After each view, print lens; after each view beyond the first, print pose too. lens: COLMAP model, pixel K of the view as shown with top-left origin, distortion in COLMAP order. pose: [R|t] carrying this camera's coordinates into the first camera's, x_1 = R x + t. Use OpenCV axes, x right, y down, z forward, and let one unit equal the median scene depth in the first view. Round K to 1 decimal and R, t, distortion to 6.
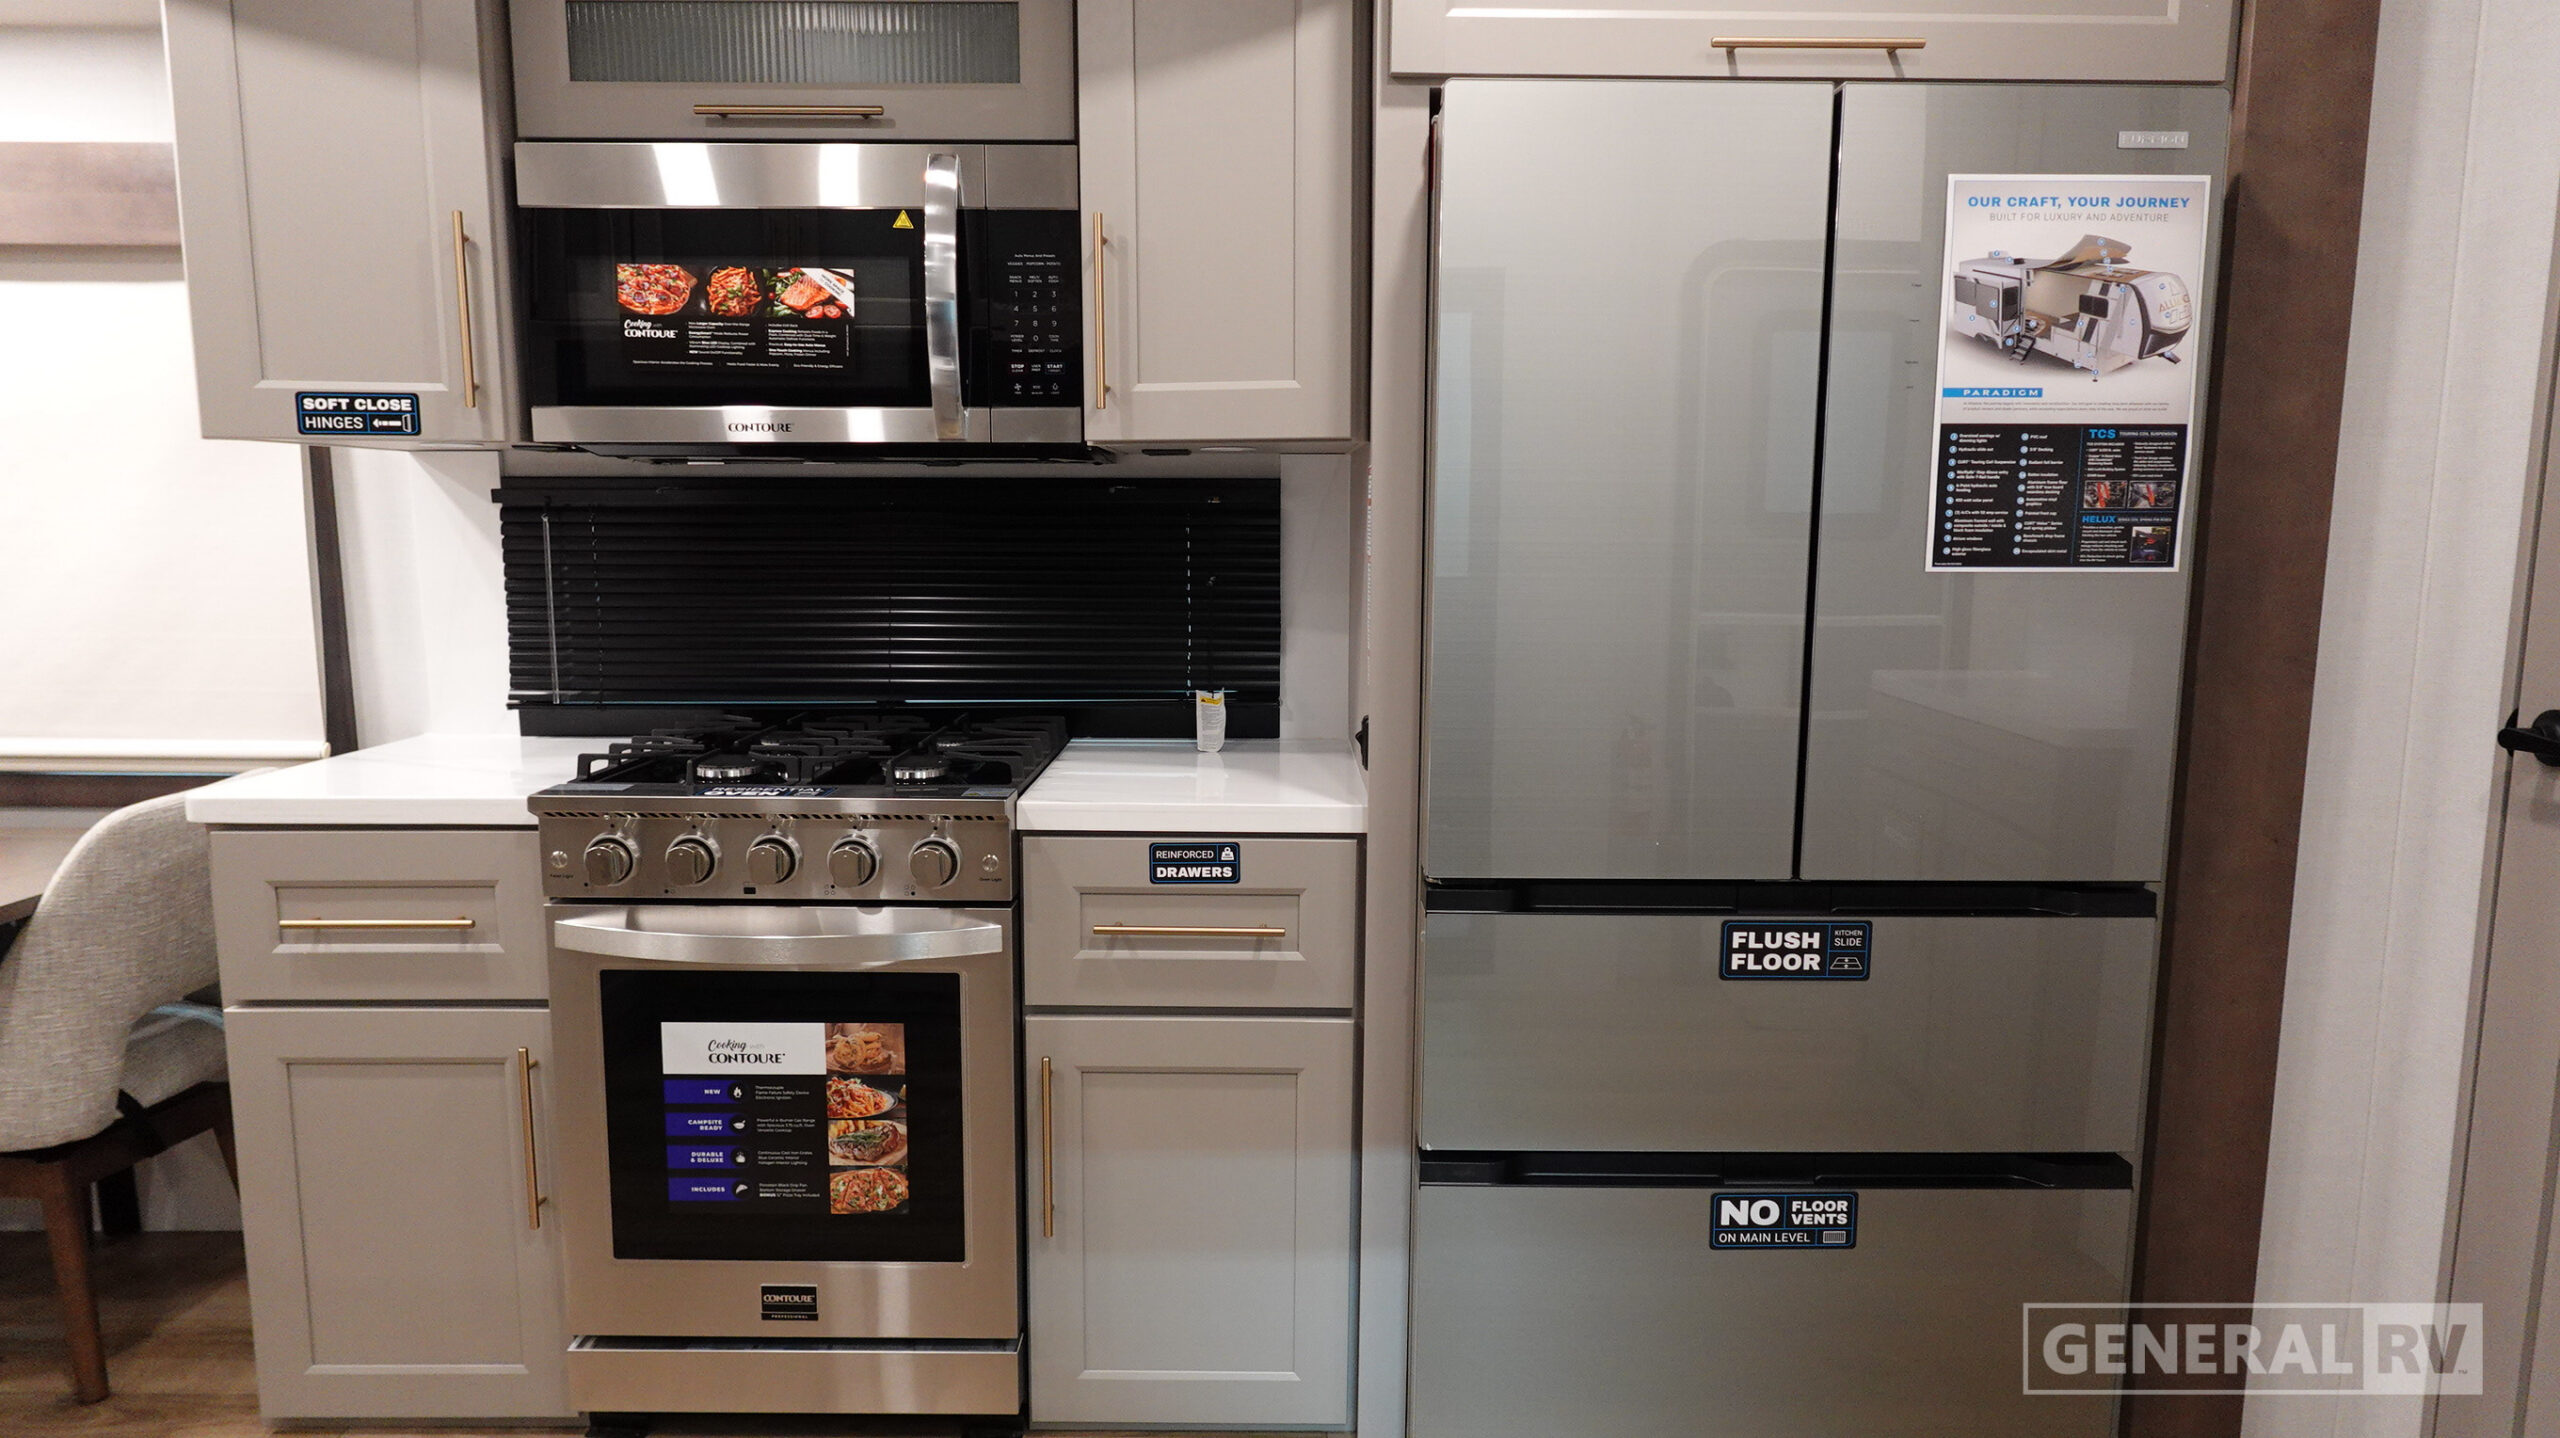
lens RADIAL K [[1509.5, 0, 1280.5], [0, 1509.5, 718.4], [0, 0, 1]] dist [0.000392, 0.002824]
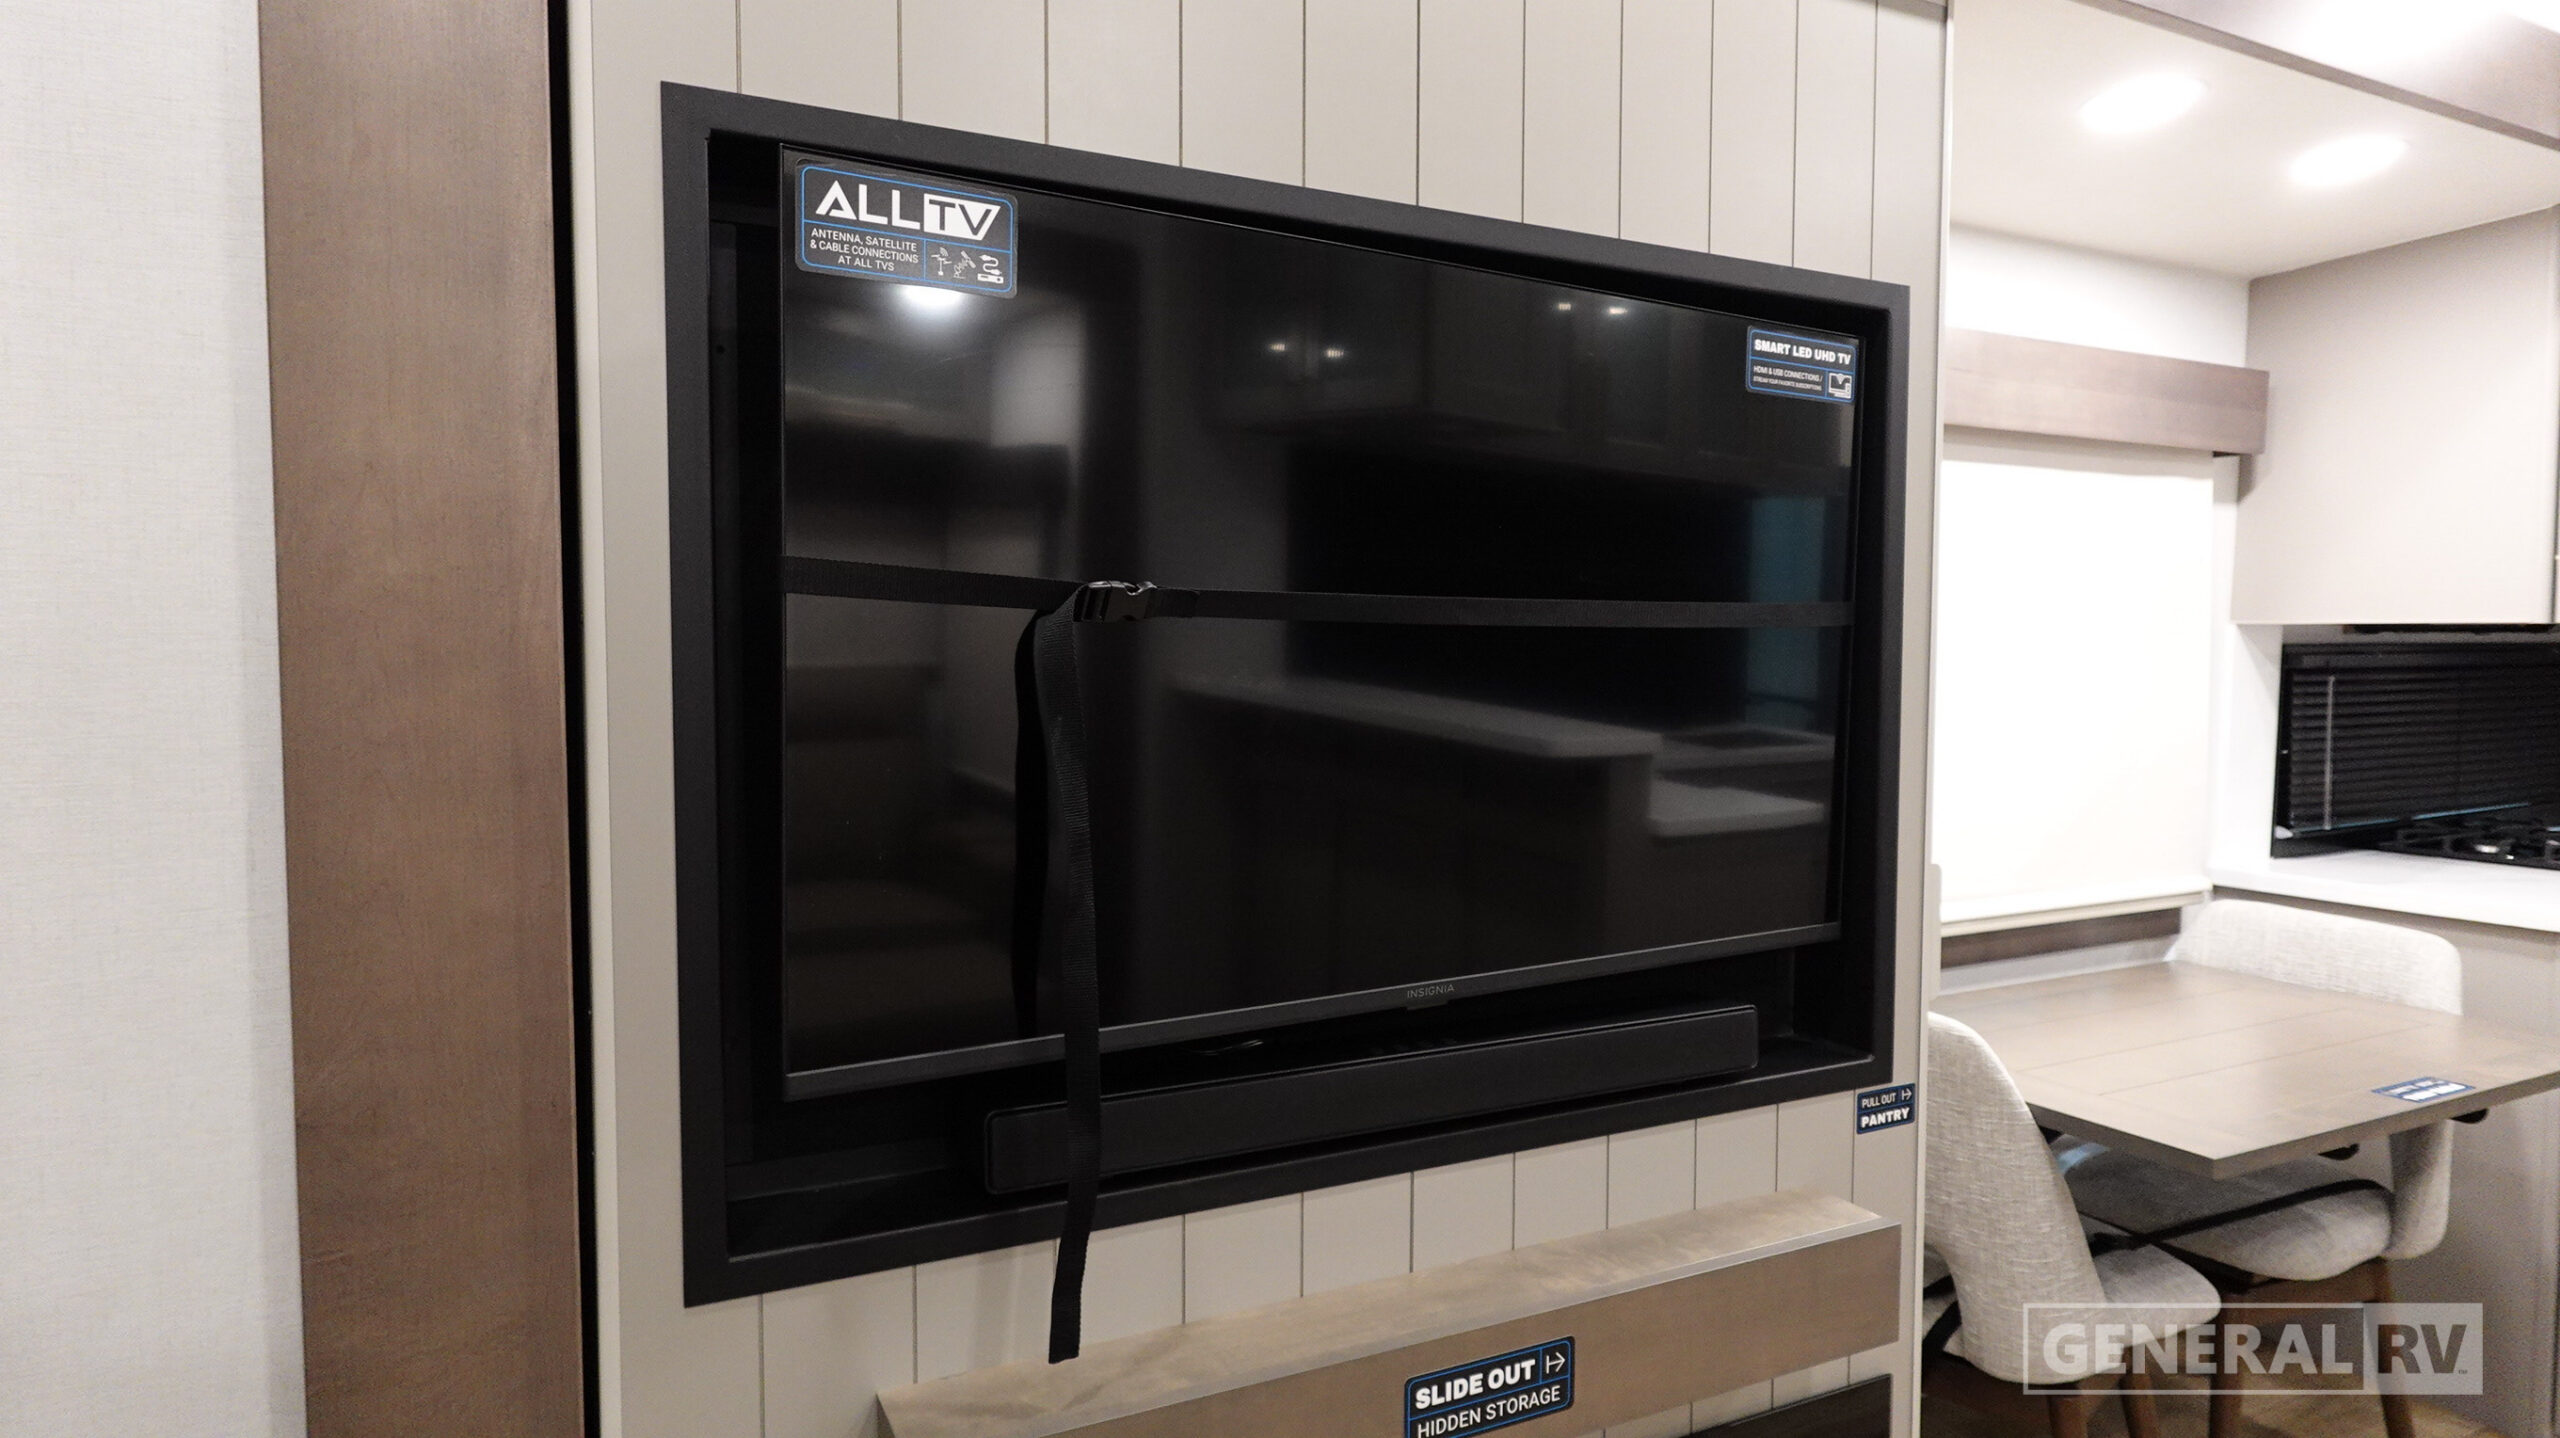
lens RADIAL K [[1447.9, 0, 1282.5], [0, 1447.9, 718.6], [0, 0, 1]] dist [-0.001538, 0.002565]
pose [[0.894334, -0.029671, 0.446414, -2.176372], [0.065757, 0.995680, -0.065557, -0.096161], [-0.442540, 0.087985, 0.892422, 0.401925]]
